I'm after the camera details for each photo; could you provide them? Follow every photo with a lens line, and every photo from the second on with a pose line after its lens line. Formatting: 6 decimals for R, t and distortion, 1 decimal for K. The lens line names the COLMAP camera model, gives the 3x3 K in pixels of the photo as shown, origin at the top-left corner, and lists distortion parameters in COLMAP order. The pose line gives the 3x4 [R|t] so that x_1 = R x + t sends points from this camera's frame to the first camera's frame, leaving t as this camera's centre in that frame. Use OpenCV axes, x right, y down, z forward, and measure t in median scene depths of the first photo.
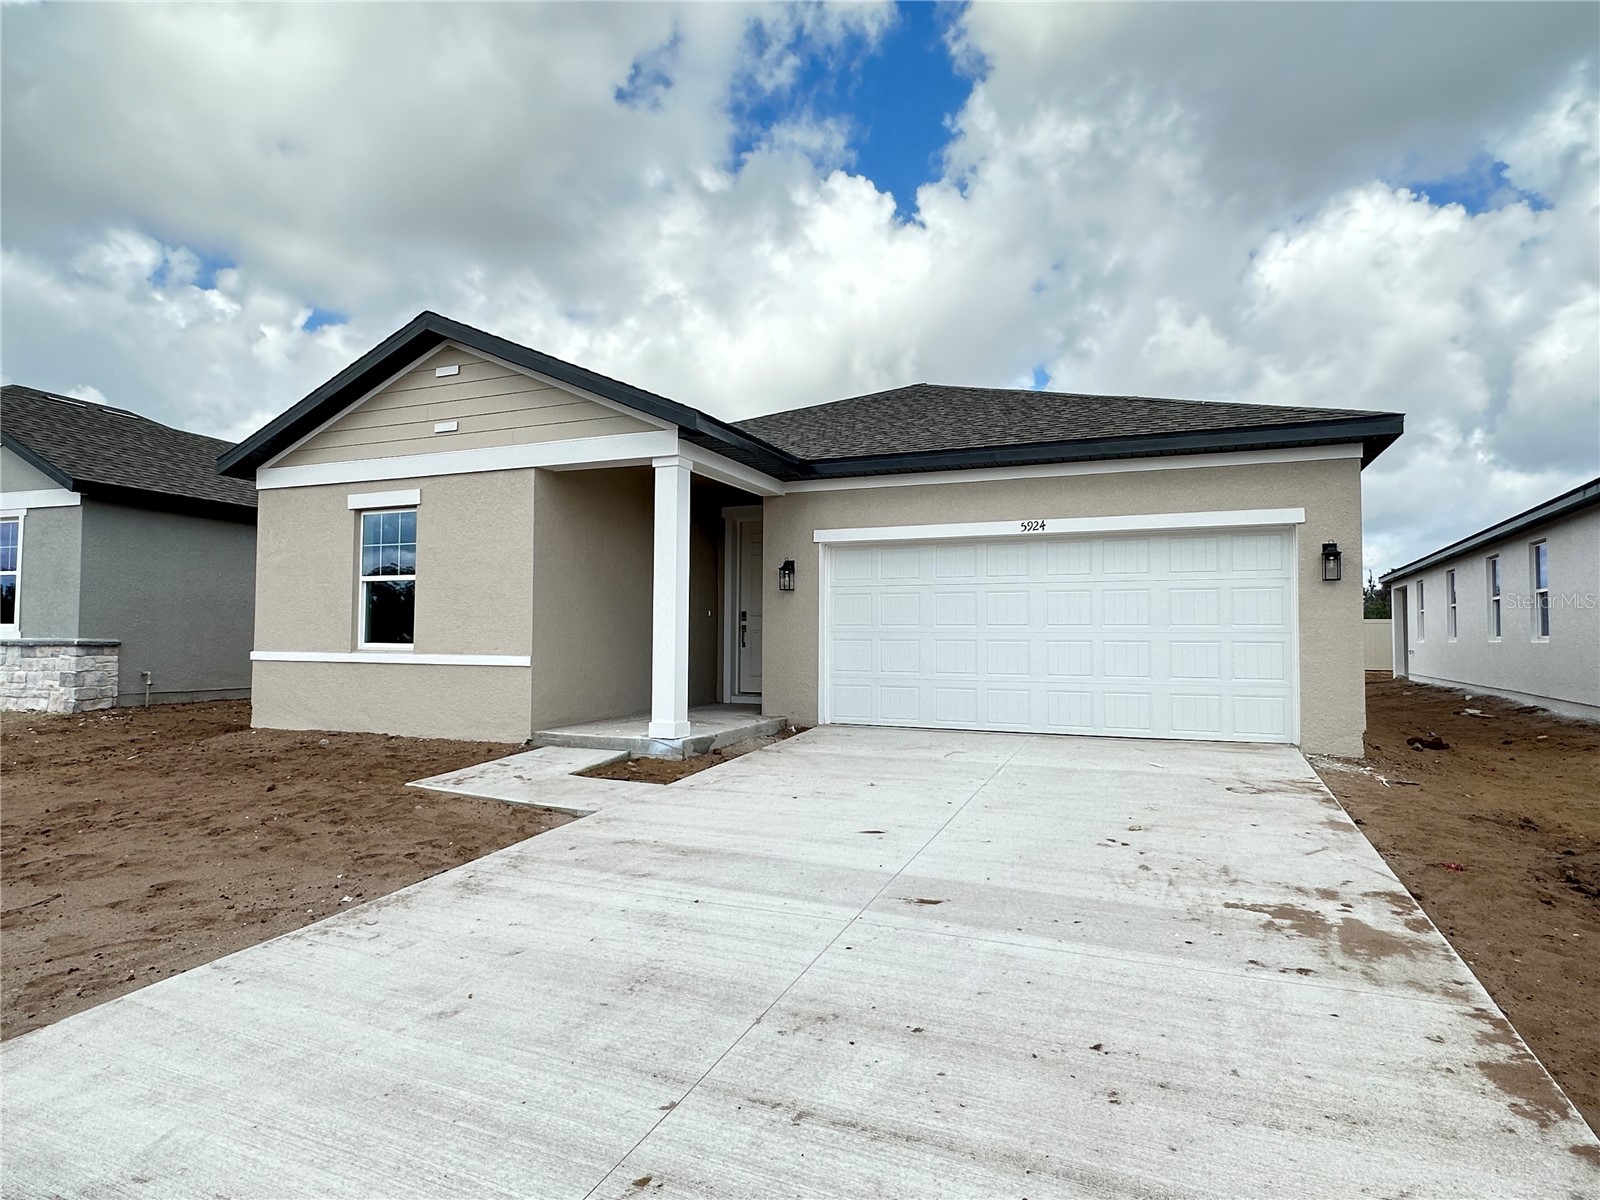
lens RADIAL K [[896.8, 0, 797.0], [0, 896.8, 601.9], [0, 0, 1]] dist [-0.002617, -0.002226]
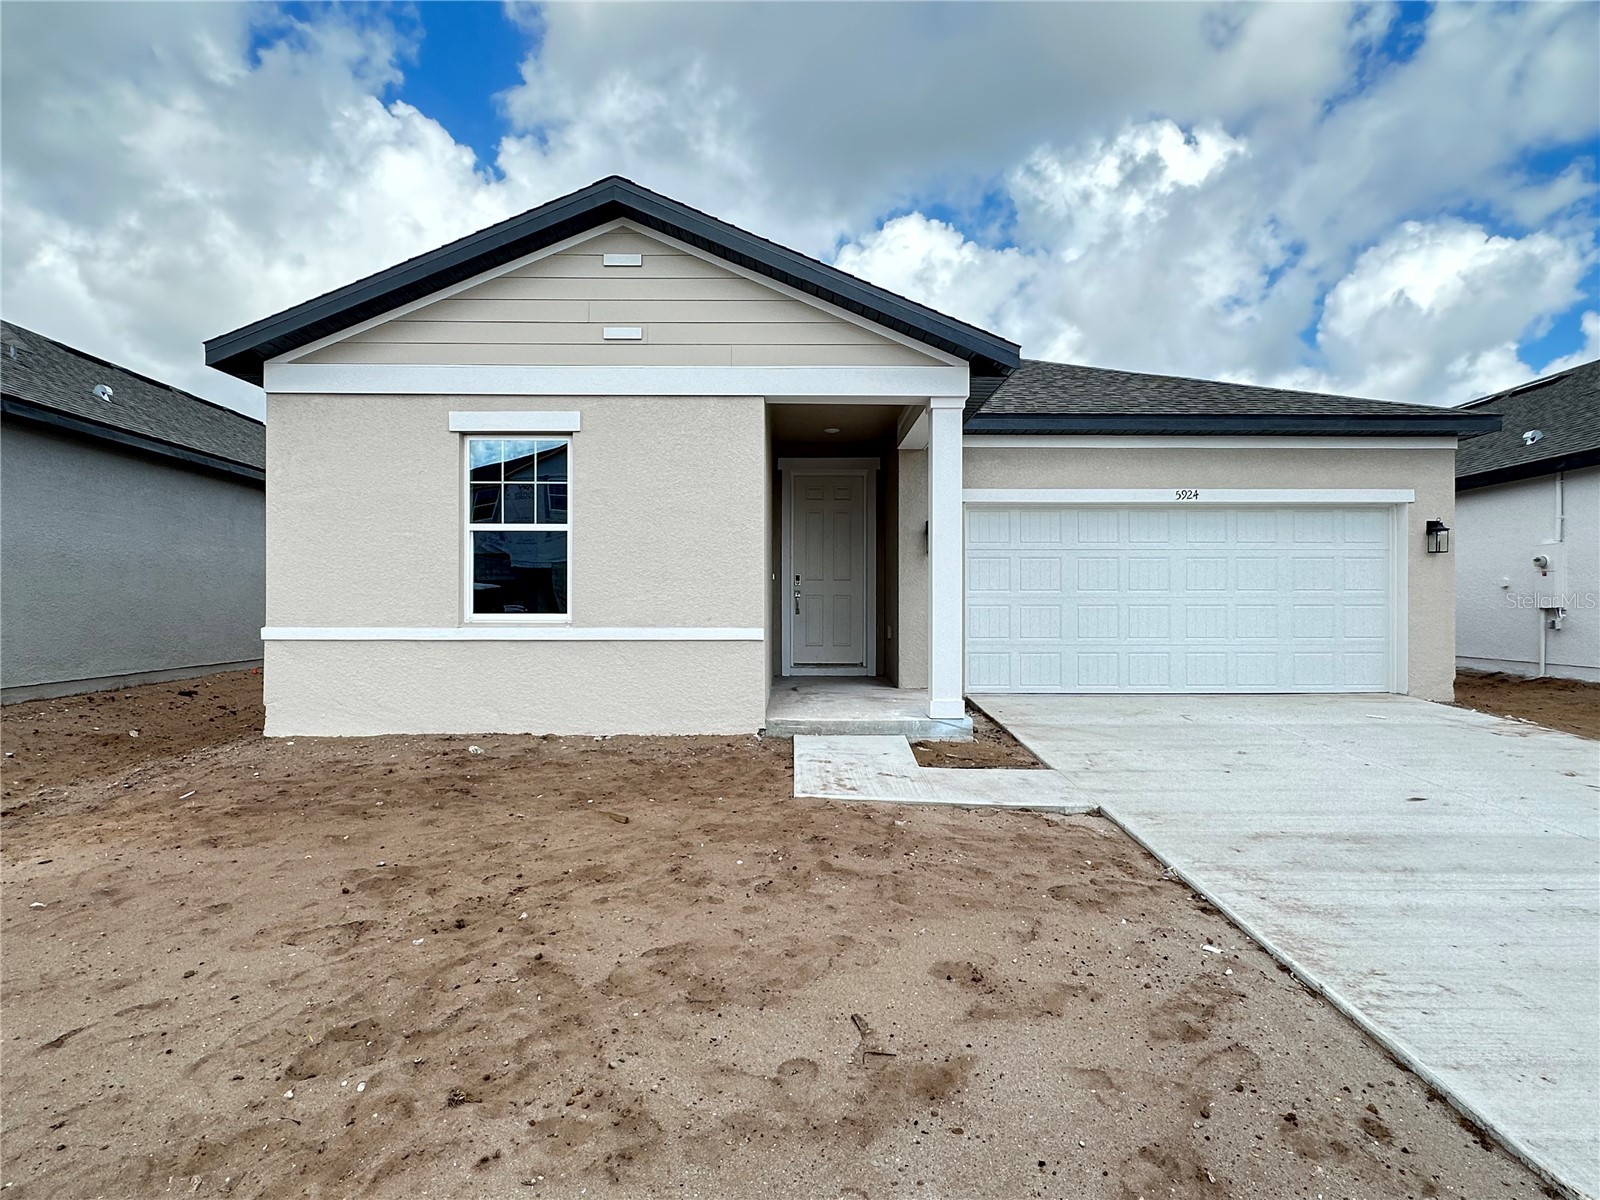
lens RADIAL K [[896.8, 0, 795.4], [0, 896.8, 601.6], [0, 0, 1]] dist [-0.002617, -0.002226]
pose [[0.917513, -0.004355, 0.397683, -0.563777], [-0.011191, 0.999261, 0.036763, 0.005834], [-0.397549, -0.038181, 0.916786, 0.225483]]
